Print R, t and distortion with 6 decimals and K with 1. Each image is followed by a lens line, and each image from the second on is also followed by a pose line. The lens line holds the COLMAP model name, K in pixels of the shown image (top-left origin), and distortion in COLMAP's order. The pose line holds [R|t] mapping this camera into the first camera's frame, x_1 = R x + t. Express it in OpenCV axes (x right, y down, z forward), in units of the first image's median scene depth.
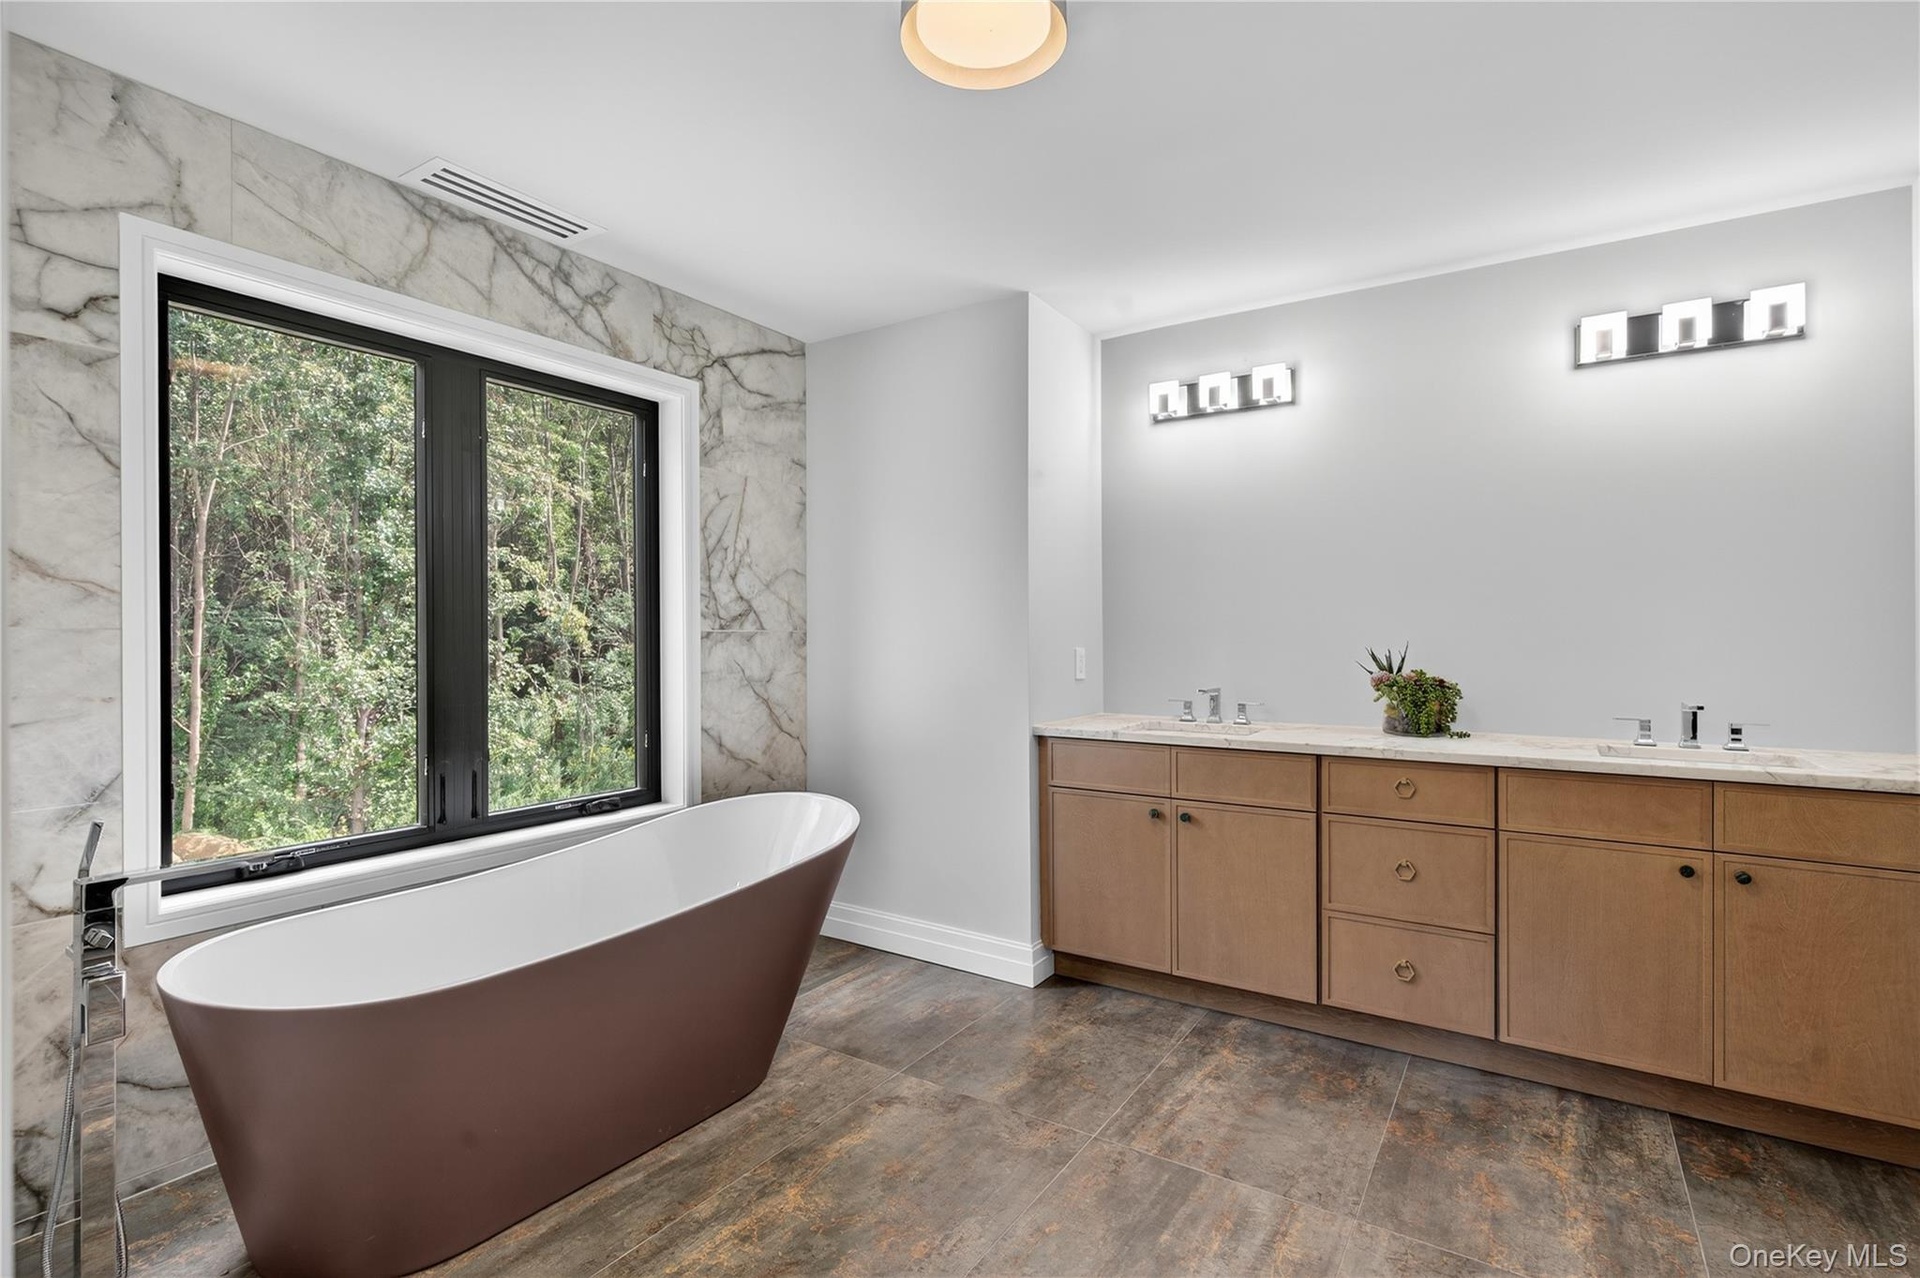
lens RADIAL K [[927.5, 0, 953.9], [0, 927.5, 639.1], [0, 0, 1]] dist [-0.001048, 0.003250]
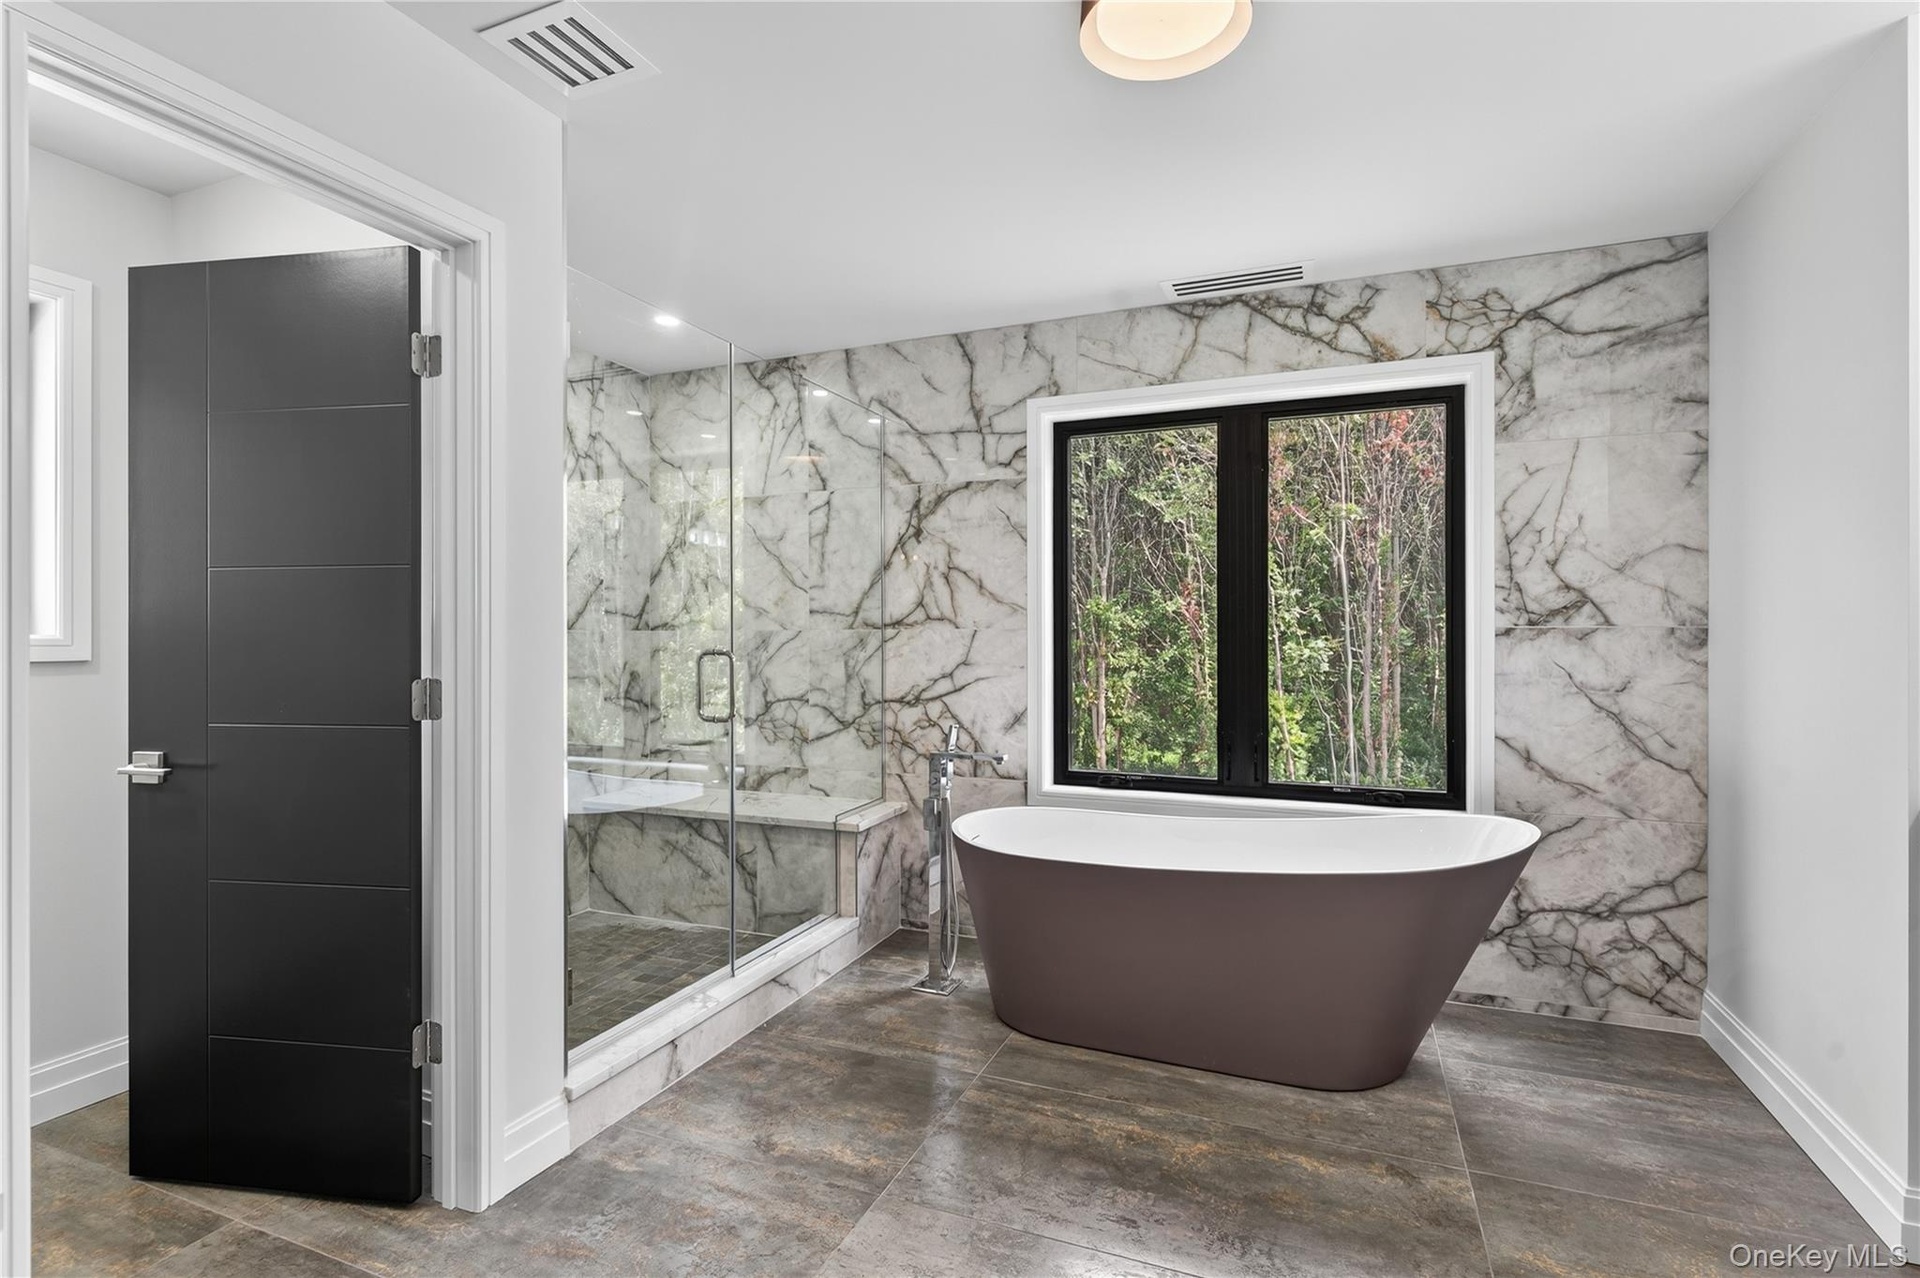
lens RADIAL K [[934.6, 0, 942.3], [0, 934.6, 636.8], [0, 0, 1]] dist [0.019871, -0.002139]
pose [[0.175503, 0.003669, -0.984472, 0.568246], [-0.003696, 0.999988, 0.003068, -0.000755], [0.984472, 0.003100, 0.175515, 0.337761]]
